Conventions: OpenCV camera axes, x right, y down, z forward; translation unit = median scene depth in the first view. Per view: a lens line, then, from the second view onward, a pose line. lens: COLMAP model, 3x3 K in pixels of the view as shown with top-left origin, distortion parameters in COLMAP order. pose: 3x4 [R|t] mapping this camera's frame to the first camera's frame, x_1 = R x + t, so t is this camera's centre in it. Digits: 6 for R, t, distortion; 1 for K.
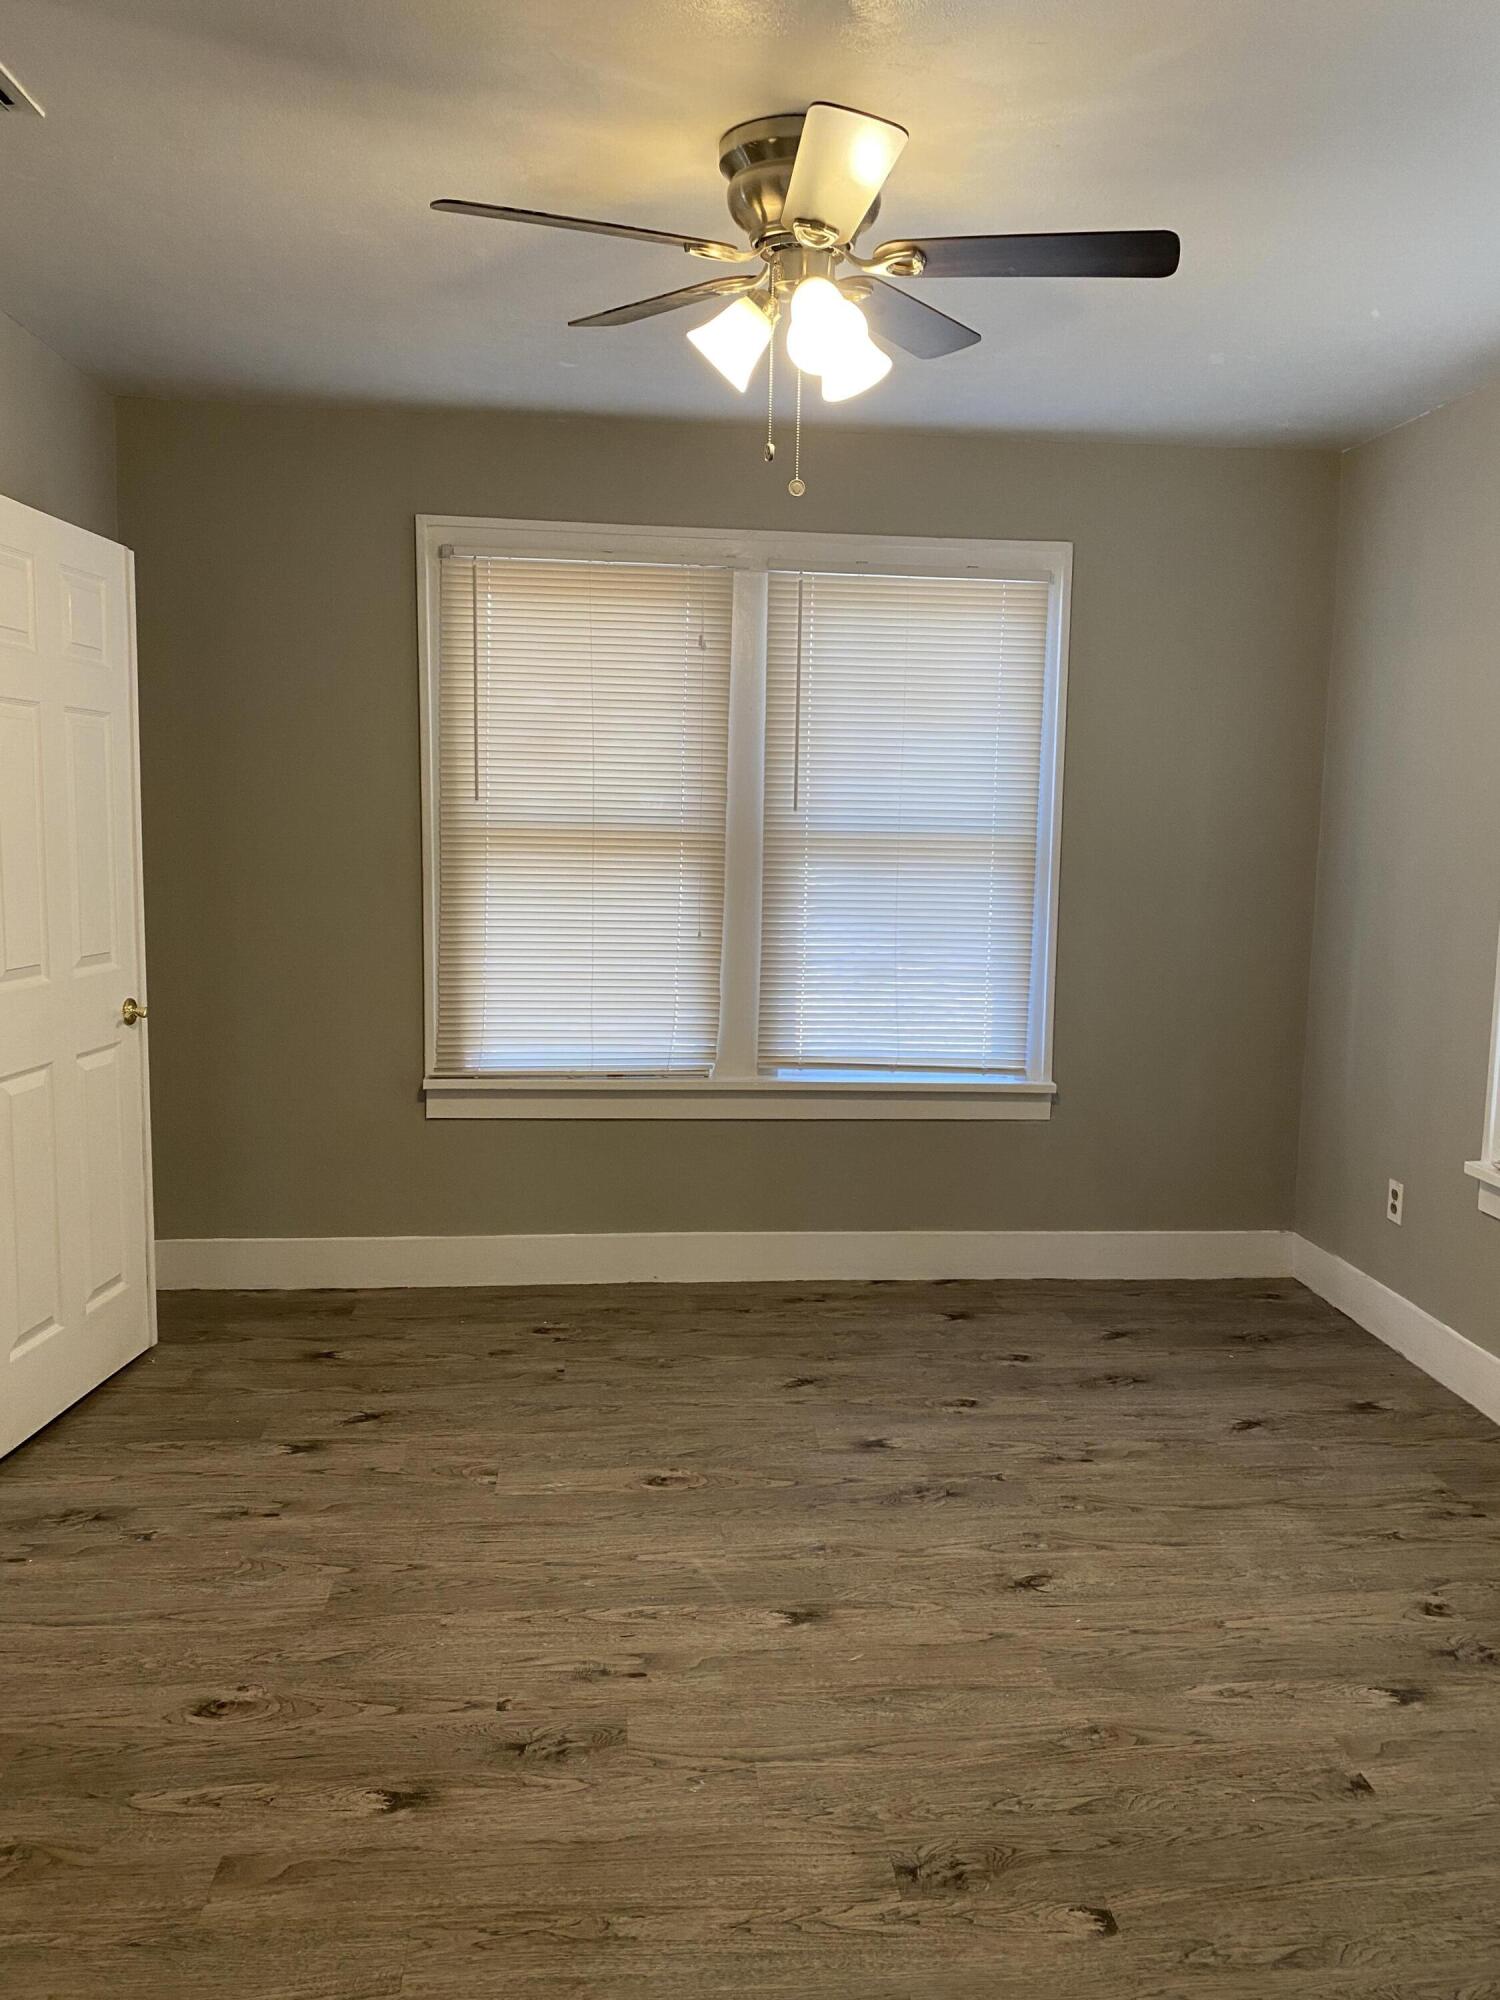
lens RADIAL K [[1518.3, 0, 750.0], [0, 1518.3, 1000.0], [0, 0, 1]] dist [0.008343, 0.000192]
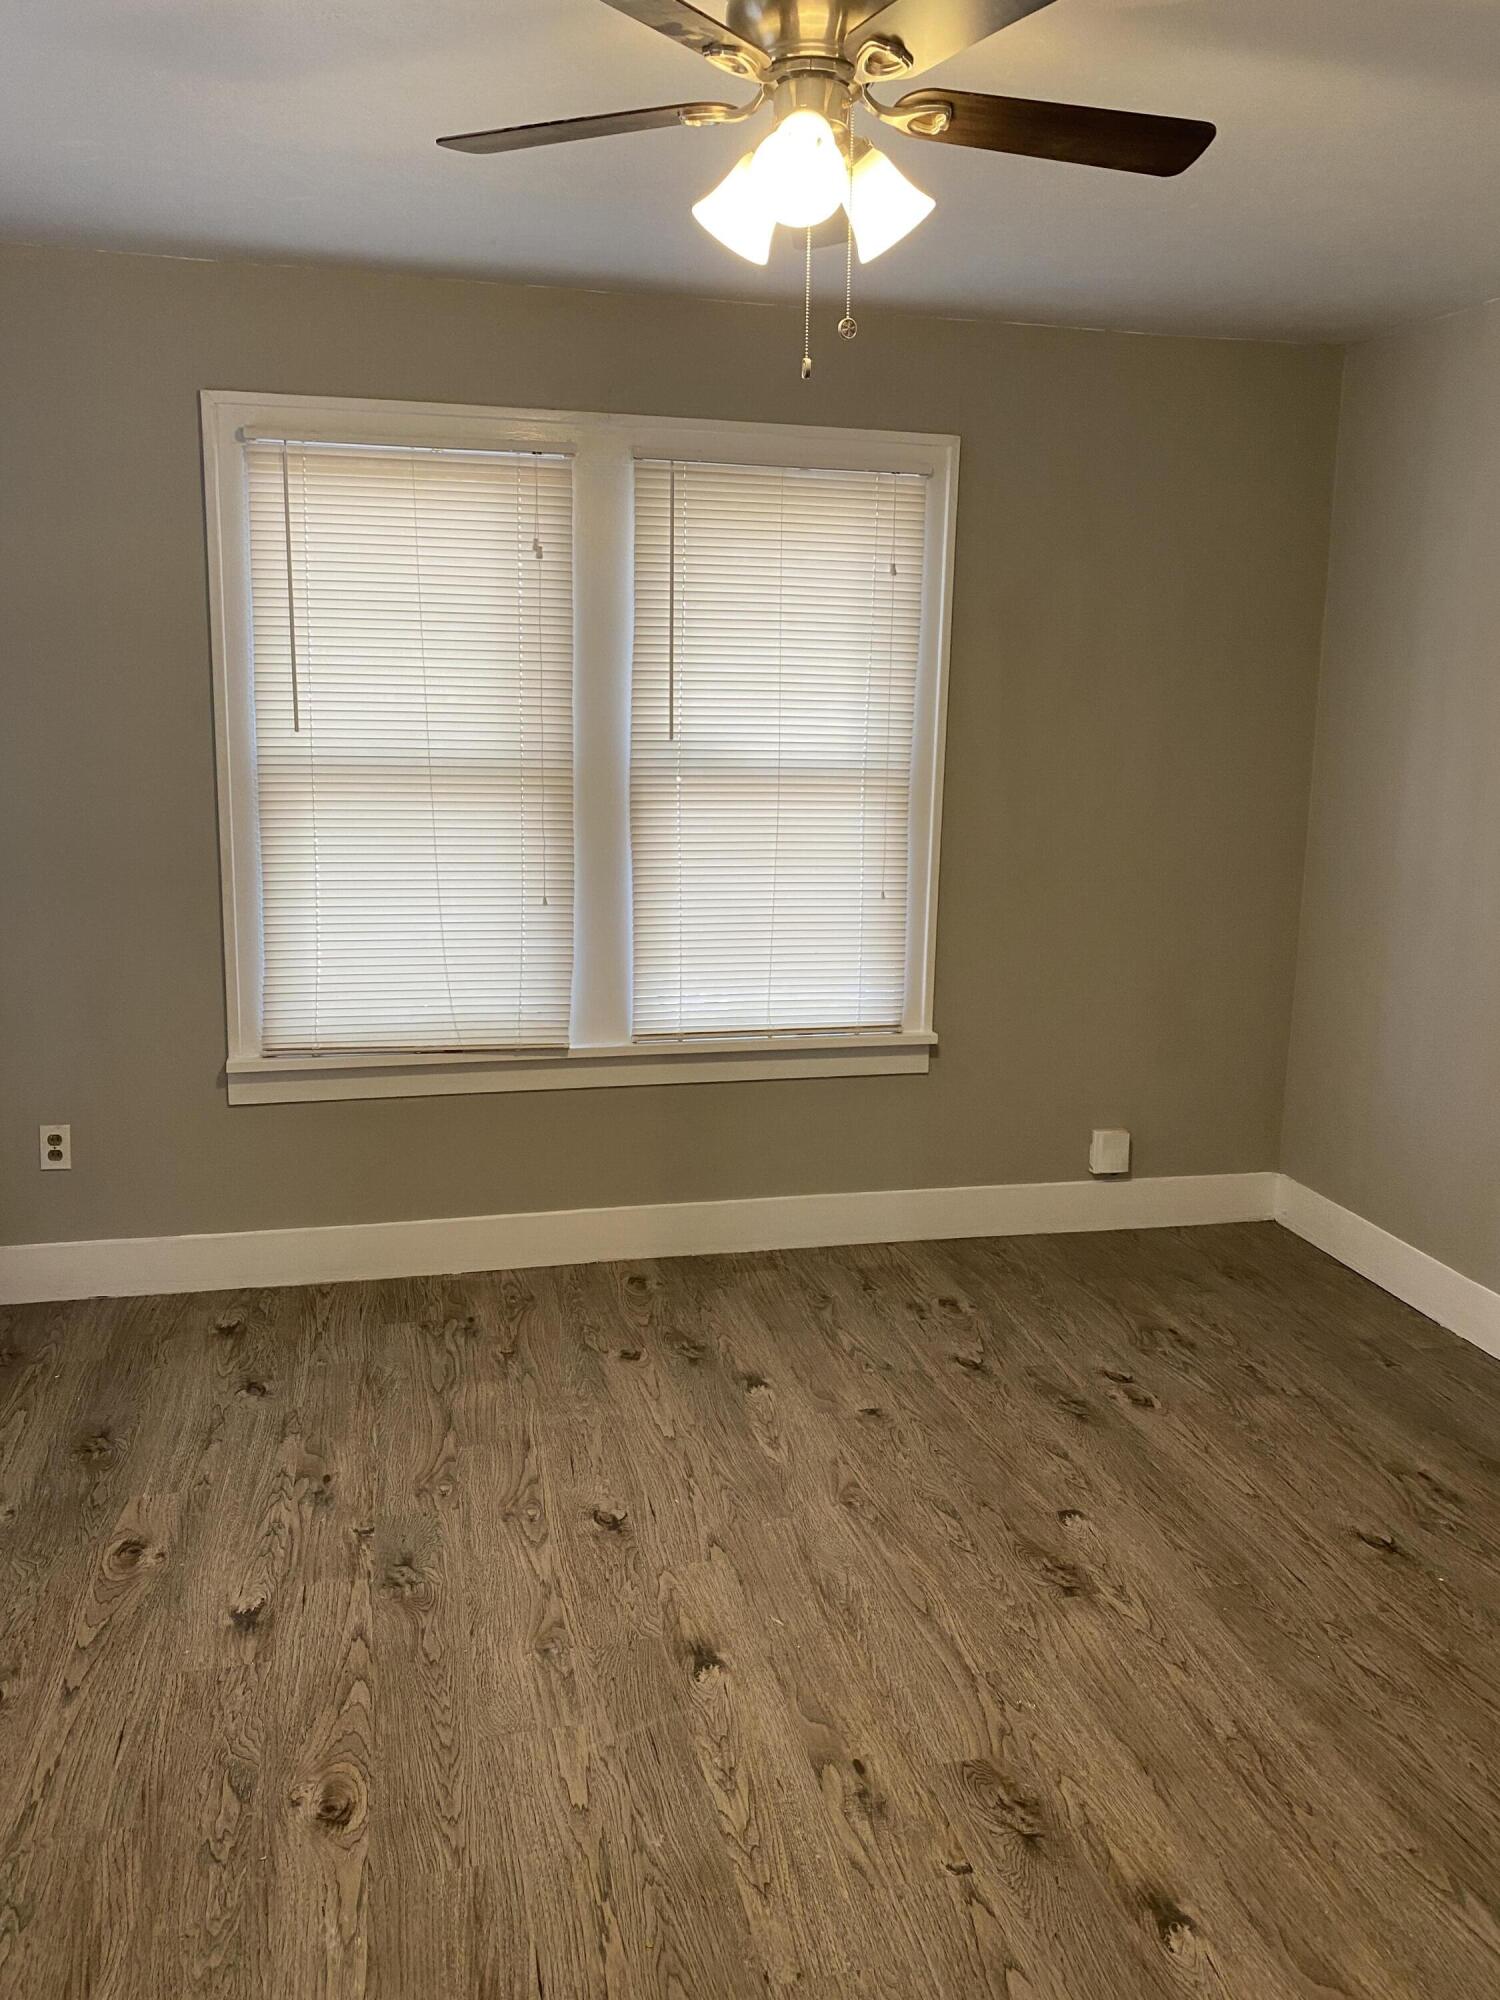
lens RADIAL K [[1553.2, 0, 750.0], [0, 1553.2, 1000.0], [0, 0, 1]] dist [-0.011097, 0.000269]
pose [[-0.133124, -0.200571, 0.970592, -0.751493], [0.123022, 0.968391, 0.216989, -0.150042], [-0.983435, 0.148290, -0.104242, 1.000646]]
